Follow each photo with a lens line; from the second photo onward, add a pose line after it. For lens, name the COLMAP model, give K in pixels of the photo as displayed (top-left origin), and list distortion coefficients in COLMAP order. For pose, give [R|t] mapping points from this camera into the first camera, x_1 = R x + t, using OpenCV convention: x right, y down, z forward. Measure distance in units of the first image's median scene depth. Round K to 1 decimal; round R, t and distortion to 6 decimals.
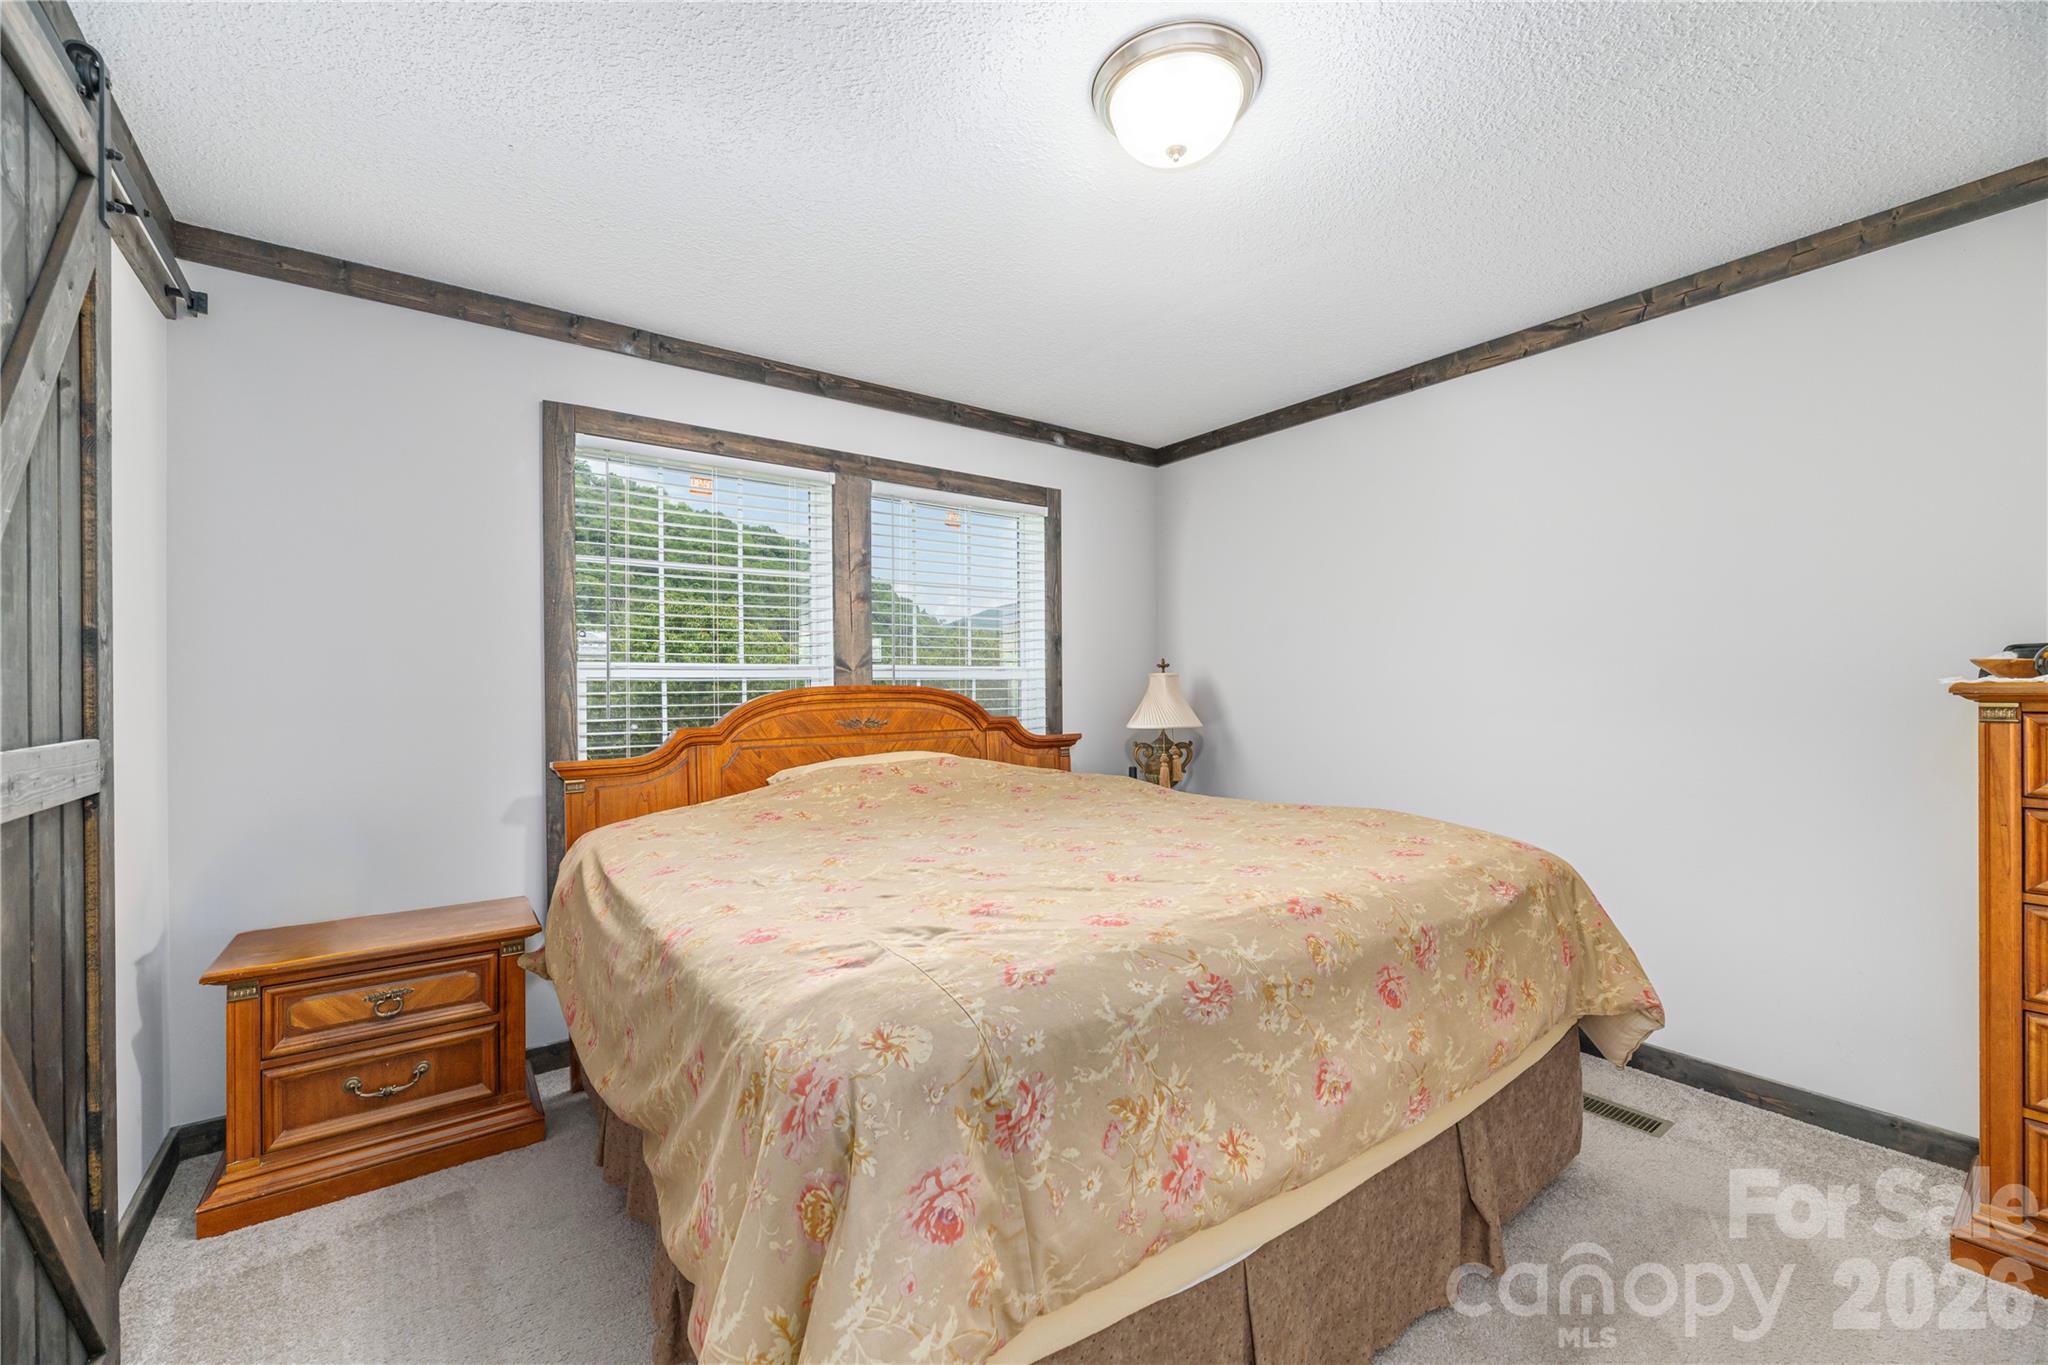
lens RADIAL K [[819.3, 0, 1018.8], [0, 819.3, 691.6], [0, 0, 1]] dist [-0.000703, 0.002330]
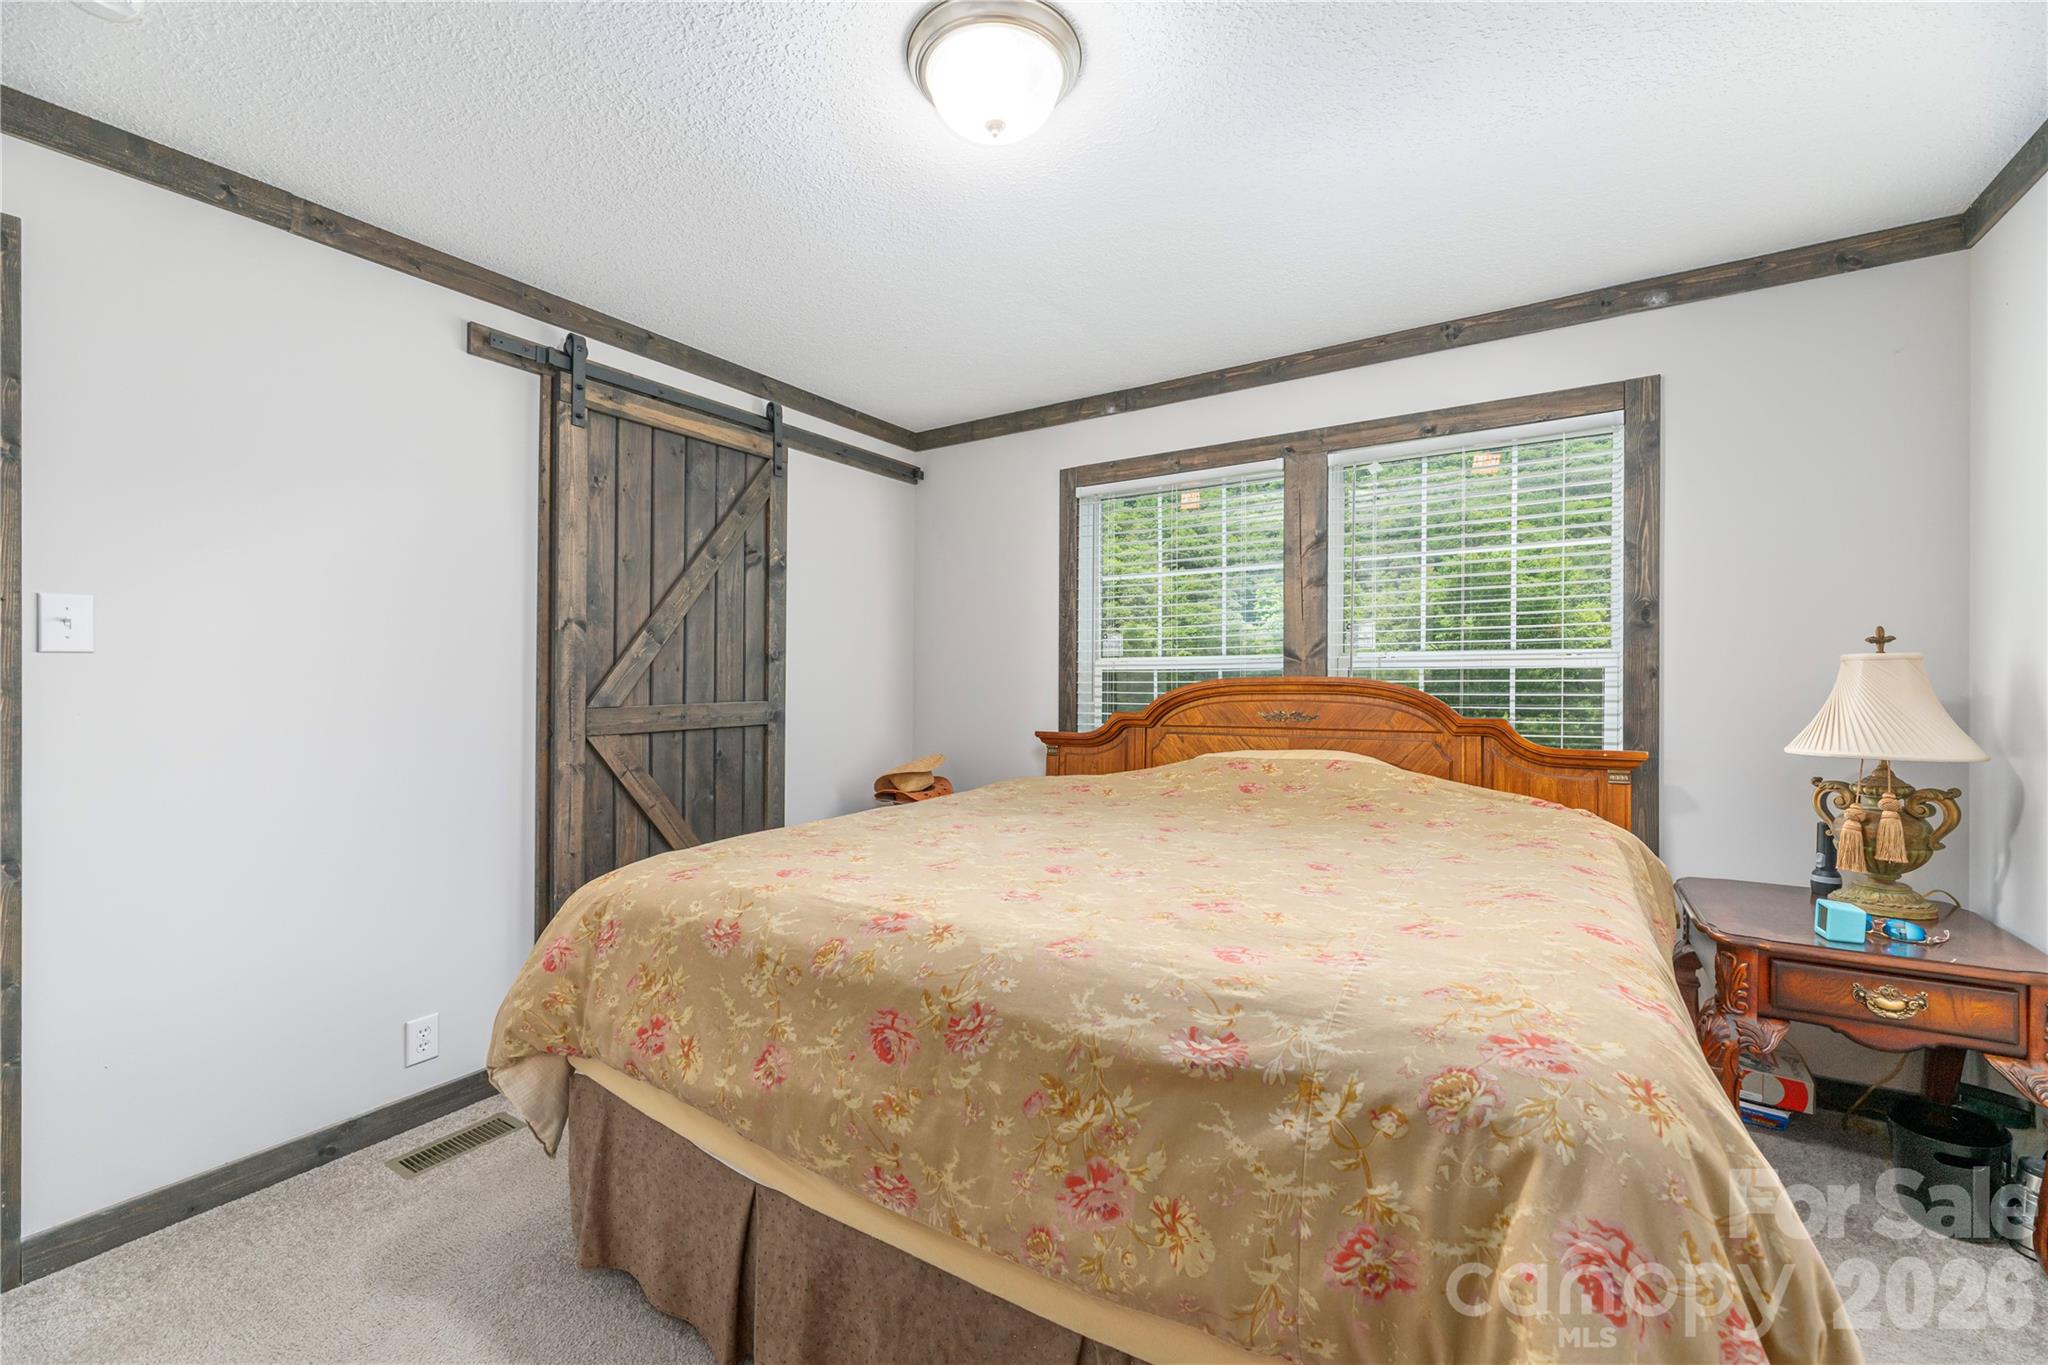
lens RADIAL K [[819.3, 0, 1012.3], [0, 819.3, 680.8], [0, 0, 1]] dist [-0.000703, 0.002330]
pose [[0.370067, 0.008320, -0.928968, 0.641608], [-0.004419, 0.999964, 0.007195, -0.009861], [0.928994, 0.001442, 0.370091, 0.394918]]
